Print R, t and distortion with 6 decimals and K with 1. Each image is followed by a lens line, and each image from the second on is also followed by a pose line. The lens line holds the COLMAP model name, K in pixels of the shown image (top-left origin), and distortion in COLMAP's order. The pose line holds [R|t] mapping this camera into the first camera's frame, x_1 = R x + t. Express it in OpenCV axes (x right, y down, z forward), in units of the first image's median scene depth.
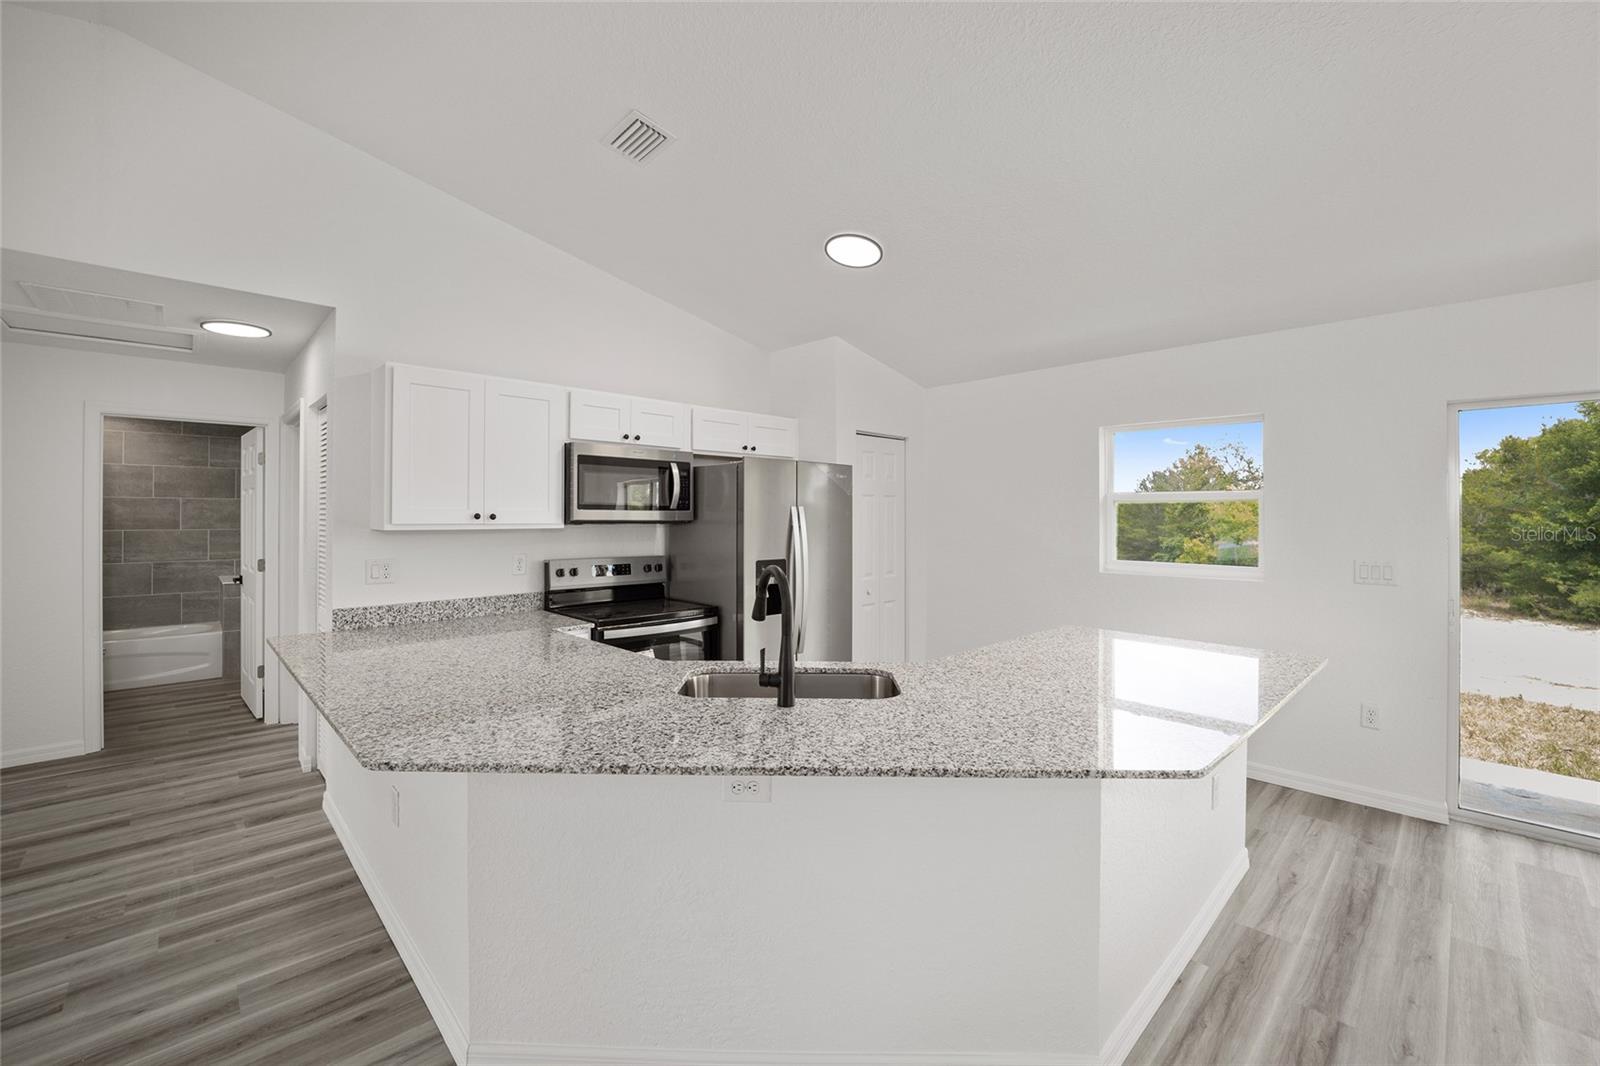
lens RADIAL K [[657.0, 0, 795.0], [0, 657.0, 512.8], [0, 0, 1]] dist [-0.019211, -0.000337]
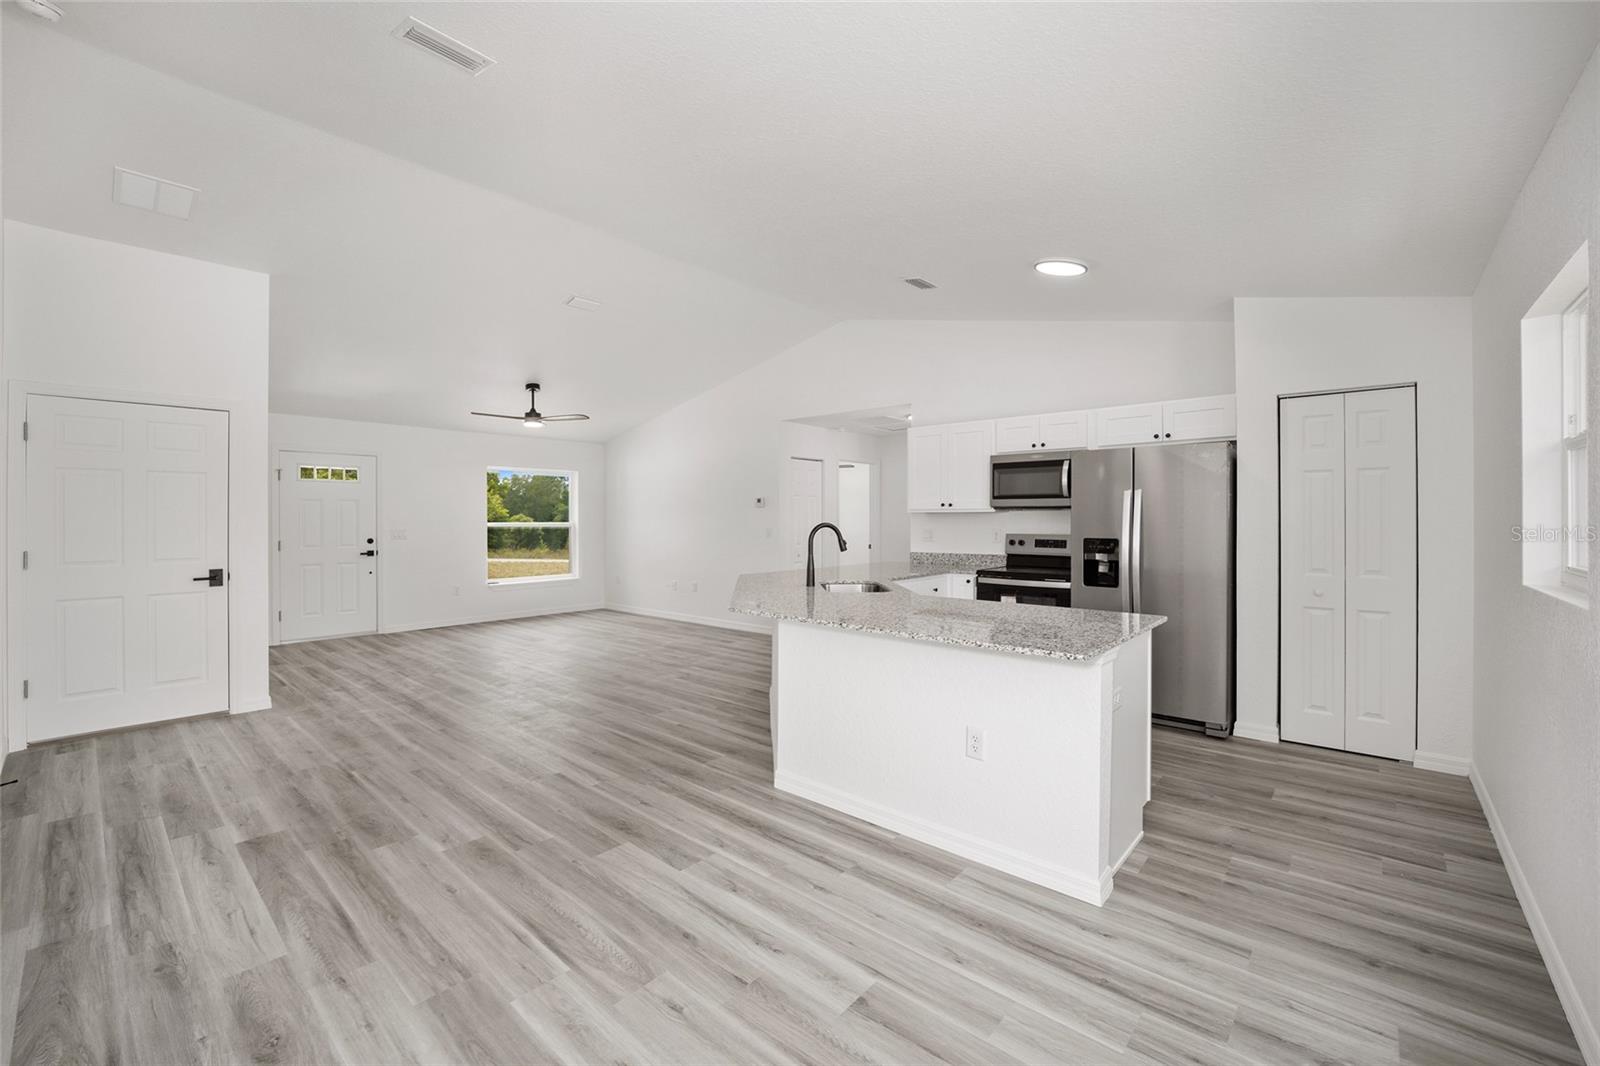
lens RADIAL K [[654.6, 0, 798.6], [0, 654.6, 522.6], [0, 0, 1]] dist [-0.020964, -0.000241]
pose [[0.082746, 0.003980, -0.996563, 1.091647], [0.006712, 0.999967, 0.004551, 0.037140], [0.996548, -0.007066, 0.082717, 0.403114]]
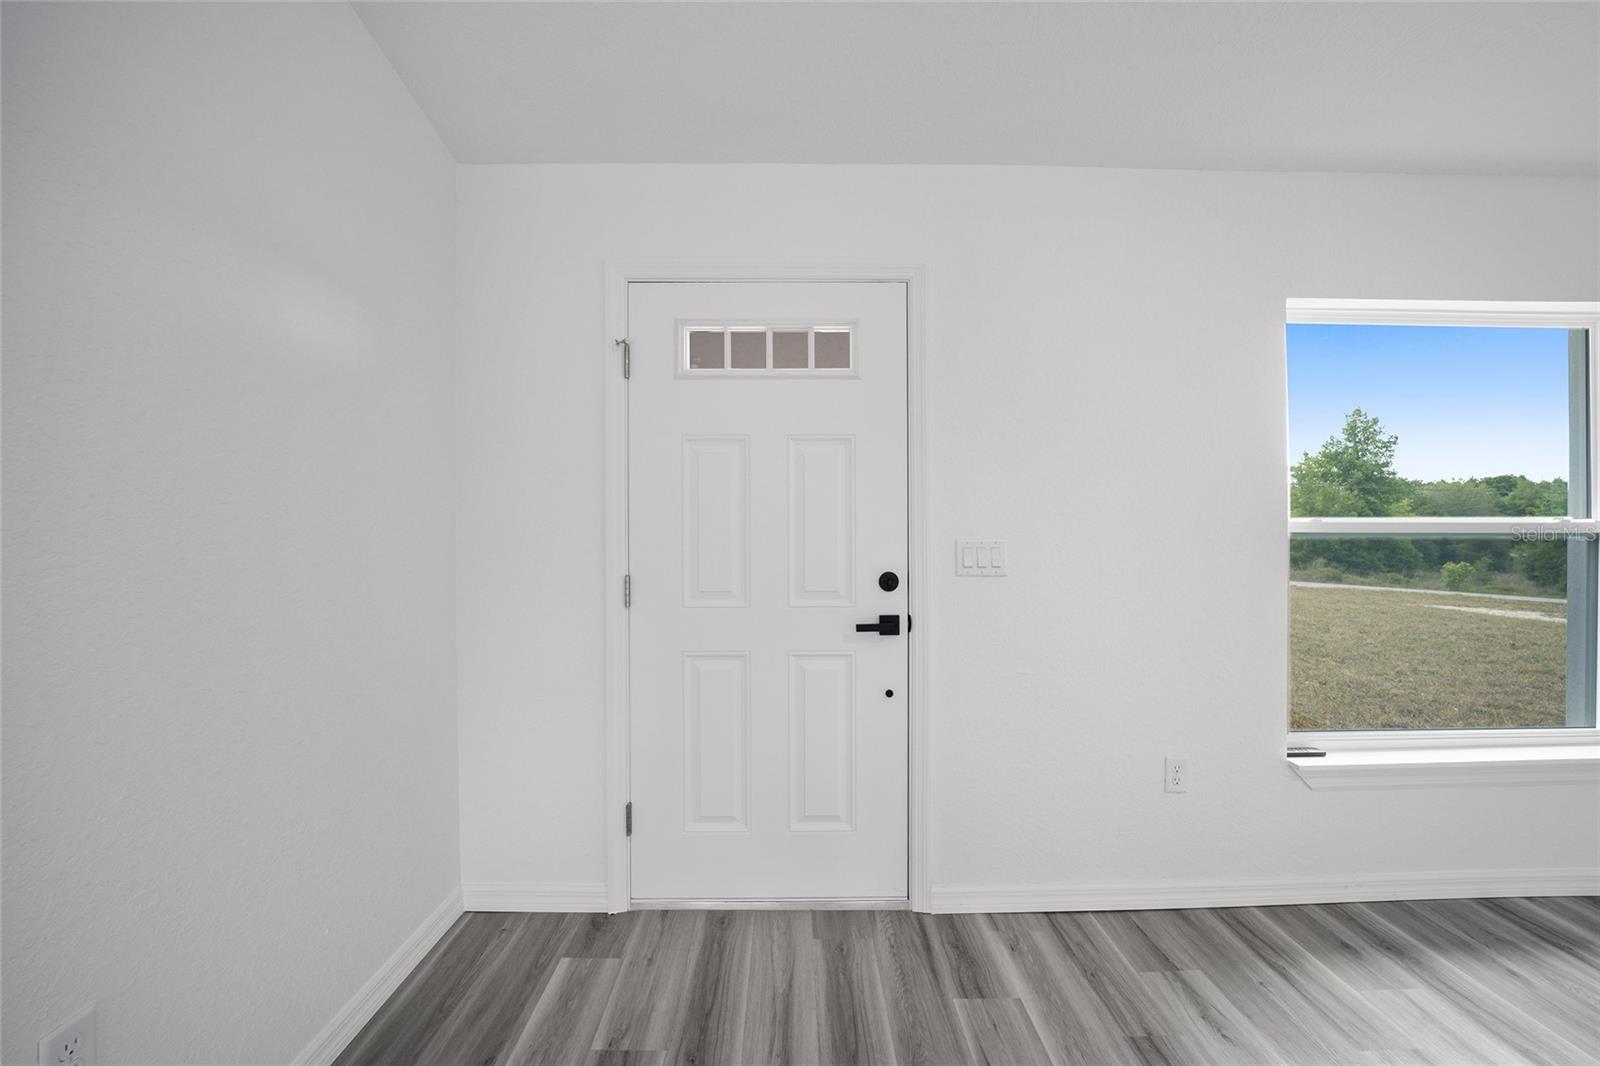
lens RADIAL K [[657.0, 0, 795.0], [0, 657.0, 512.8], [0, 0, 1]] dist [-0.019211, -0.000337]
pose [[-0.682701, -0.001661, -0.730696, -0.567219], [0.000299, 0.999997, -0.002553, 0.036087], [0.730698, -0.001962, -0.682698, -0.433168]]
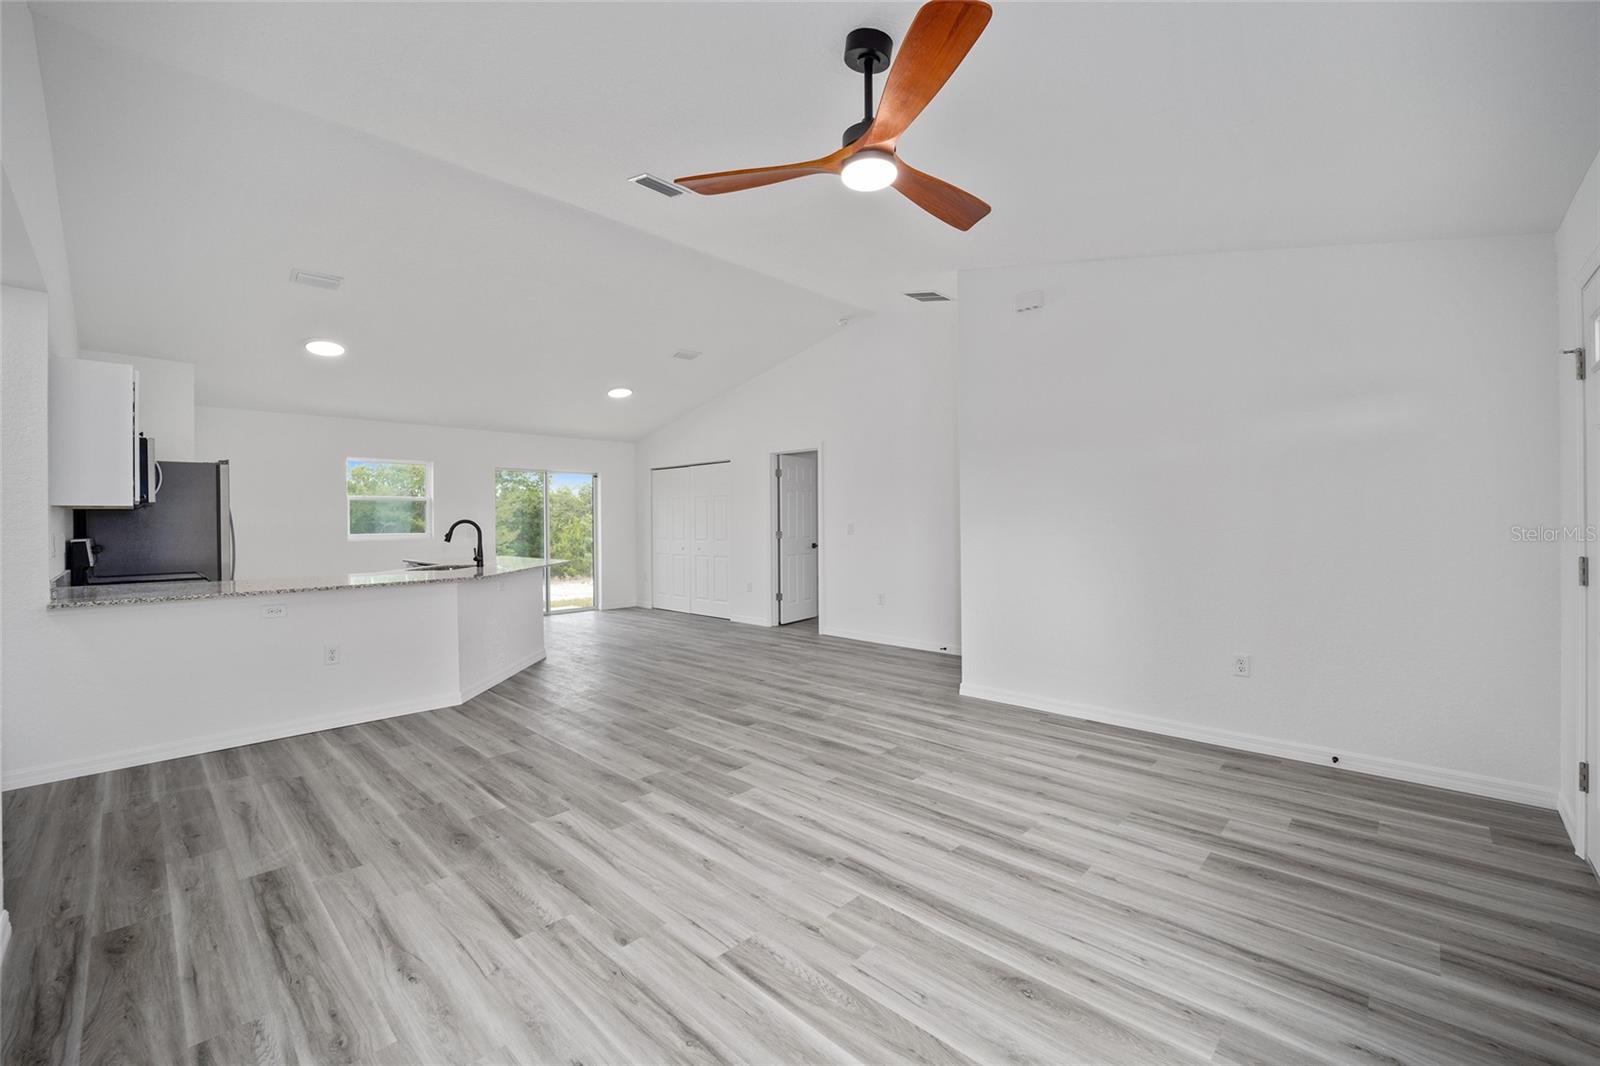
lens RADIAL K [[657.0, 0, 795.0], [0, 657.0, 512.8], [0, 0, 1]] dist [-0.019211, -0.000337]
pose [[-0.035478, 0.010835, 0.999312, -1.493436], [0.006141, 0.999925, -0.010623, 0.048102], [-0.999352, 0.005760, -0.035541, -0.141973]]
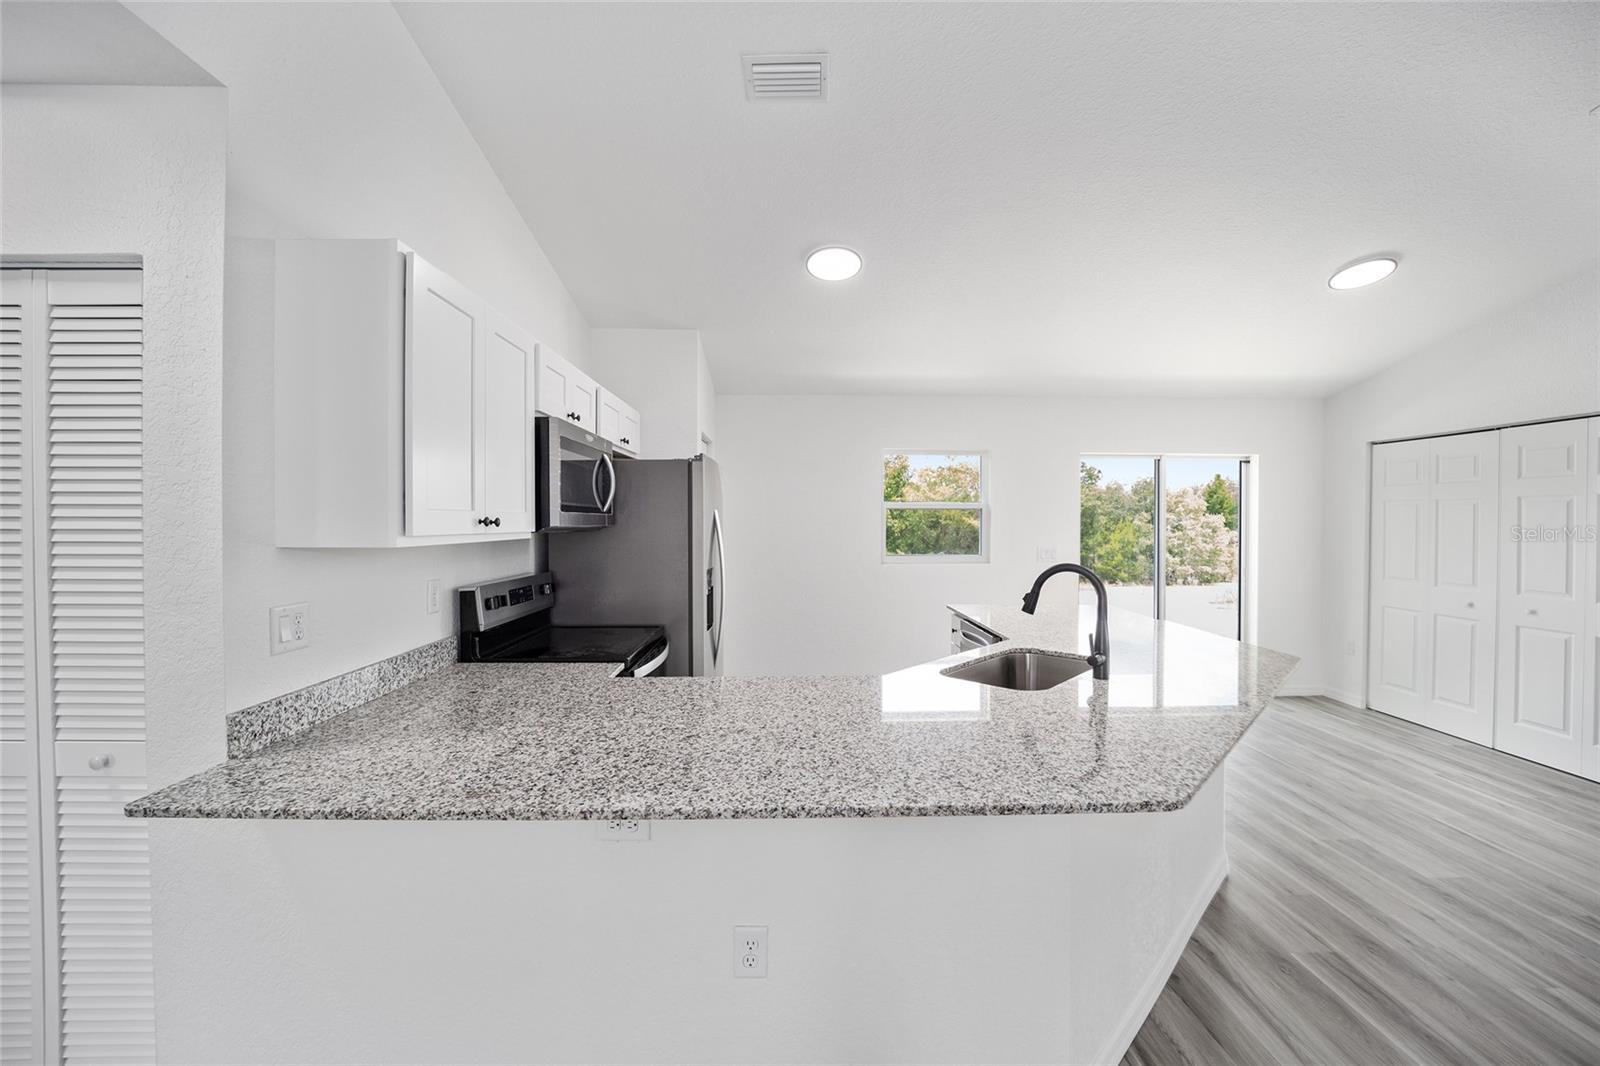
lens RADIAL K [[650.1, 0, 794.3], [0, 650.1, 519.4], [0, 0, 1]] dist [-0.019851, 0.001048]
pose [[0.680951, -0.000802, 0.732329, -0.647986], [-0.002683, 0.999990, 0.003590, -0.000302], [-0.732324, -0.004410, 0.680942, 0.308465]]
